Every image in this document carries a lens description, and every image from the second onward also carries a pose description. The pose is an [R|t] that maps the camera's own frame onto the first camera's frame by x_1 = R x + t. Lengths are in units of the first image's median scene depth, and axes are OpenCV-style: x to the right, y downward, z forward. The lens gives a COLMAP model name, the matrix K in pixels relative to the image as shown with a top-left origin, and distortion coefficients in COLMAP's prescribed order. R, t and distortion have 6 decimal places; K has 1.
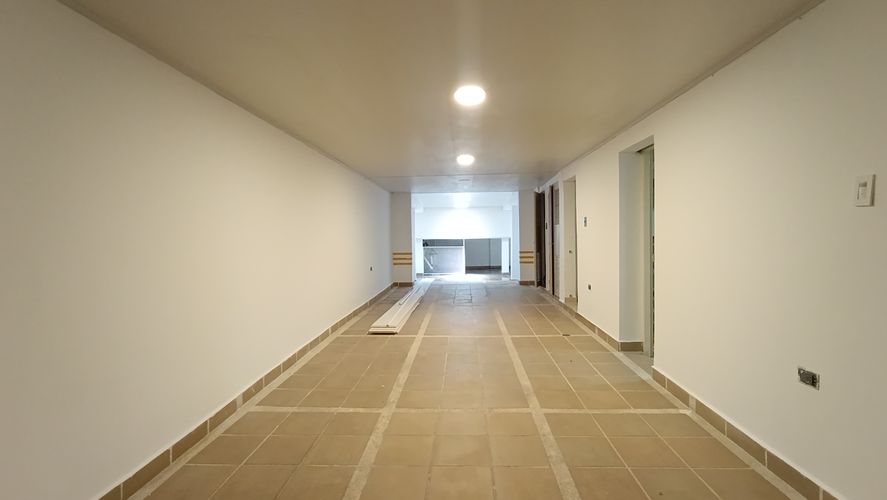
lens RADIAL K [[402.8, 0, 447.7], [0, 402.8, 245.5], [0, 0, 1]] dist [0.001347, 0.000818]
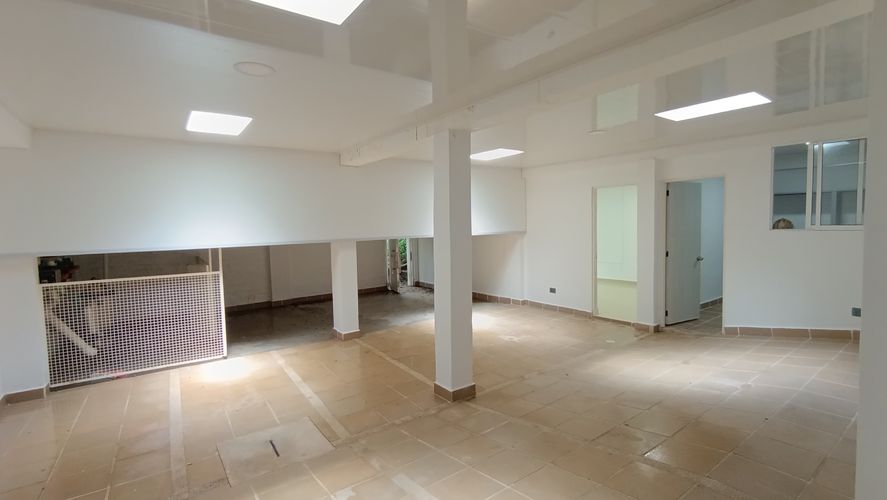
lens RADIAL K [[402.8, 0, 447.7], [0, 402.8, 245.5], [0, 0, 1]] dist [0.001347, 0.000818]
pose [[0.790219, -0.032041, 0.611986, -0.012179], [0.031513, 0.999436, 0.011636, -0.015656], [-0.612014, 0.010091, 0.790783, 0.624841]]
